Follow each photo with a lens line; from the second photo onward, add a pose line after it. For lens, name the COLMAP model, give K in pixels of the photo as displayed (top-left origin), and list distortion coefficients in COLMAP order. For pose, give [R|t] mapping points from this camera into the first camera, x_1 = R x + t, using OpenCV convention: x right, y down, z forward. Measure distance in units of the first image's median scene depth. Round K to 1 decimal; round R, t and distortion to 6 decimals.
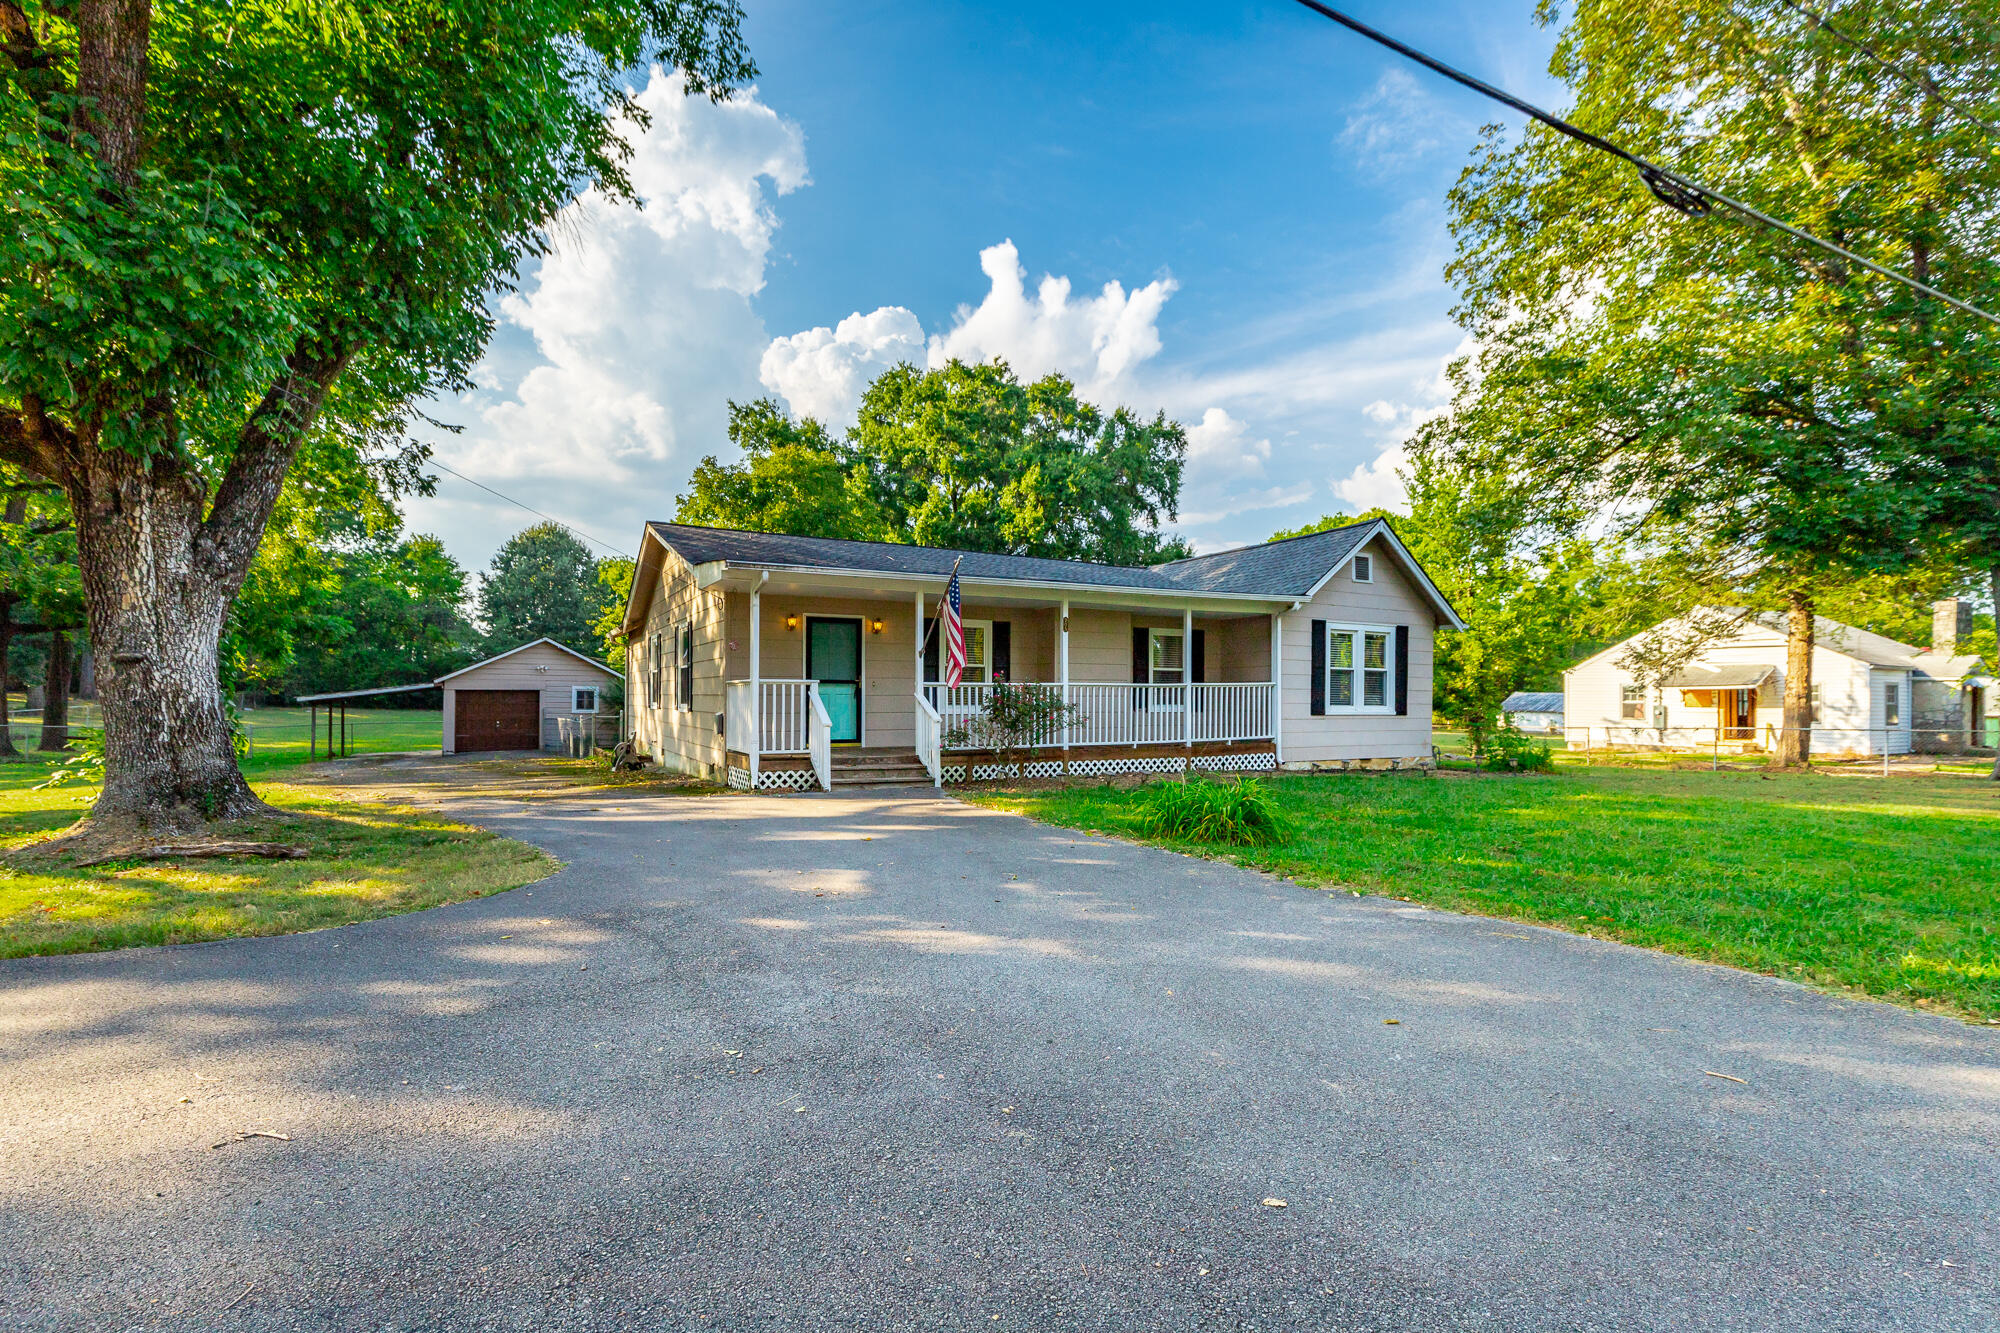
lens RADIAL K [[957.0, 0, 999.7], [0, 957.0, 703.7], [0, 0, 1]] dist [0.003249, 0.000229]
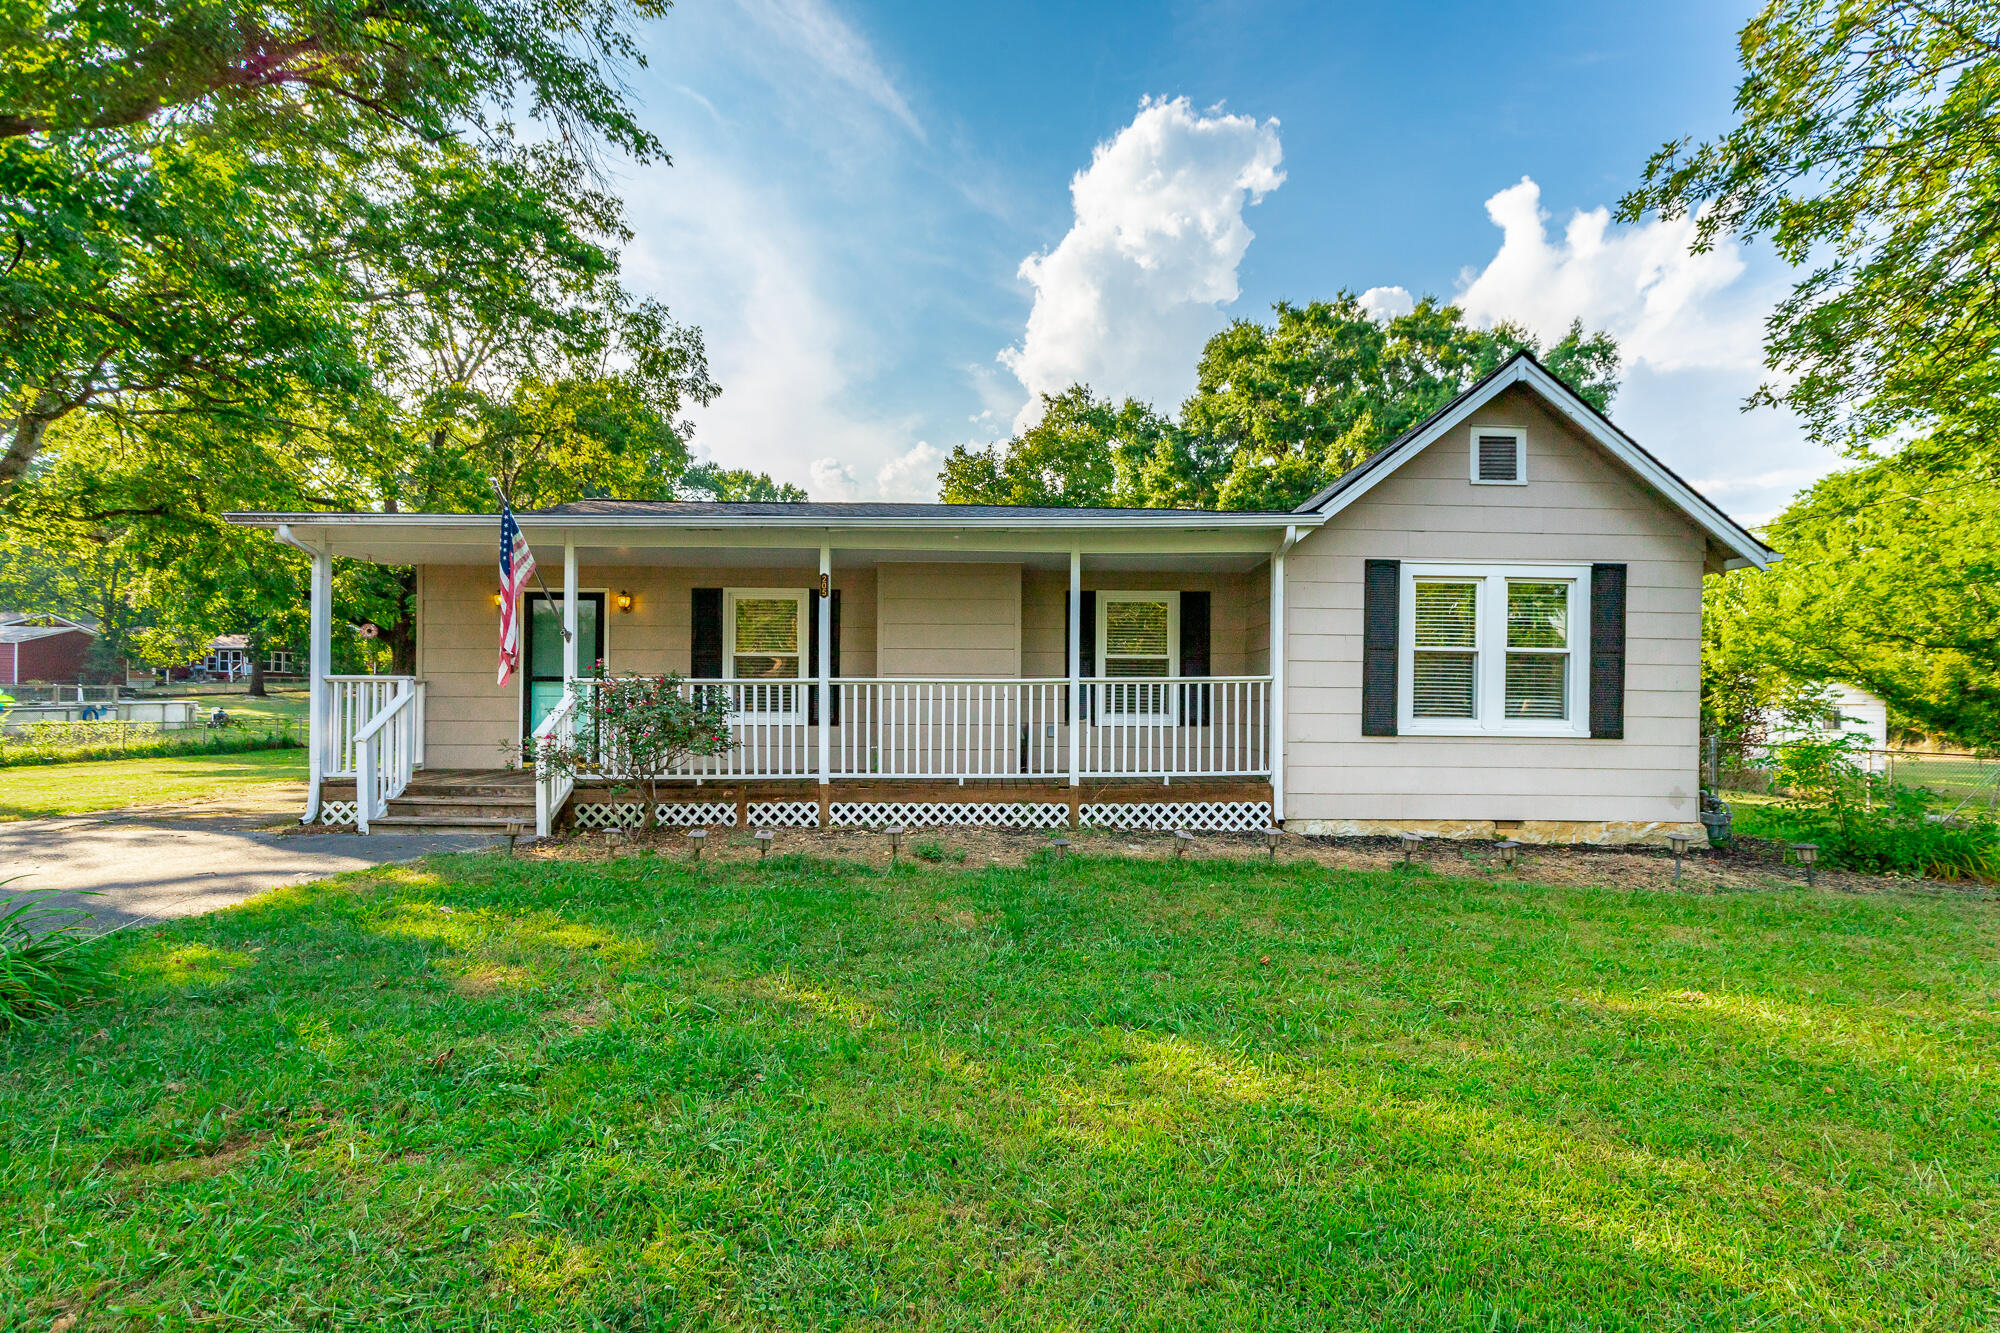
lens RADIAL K [[957.0, 0, 999.7], [0, 957.0, 703.7], [0, 0, 1]] dist [0.003249, 0.000229]
pose [[0.883381, 0.003752, -0.468640, 0.381642], [-0.006441, 0.999971, -0.004136, -0.002412], [0.468611, 0.006672, 0.883379, 0.407128]]
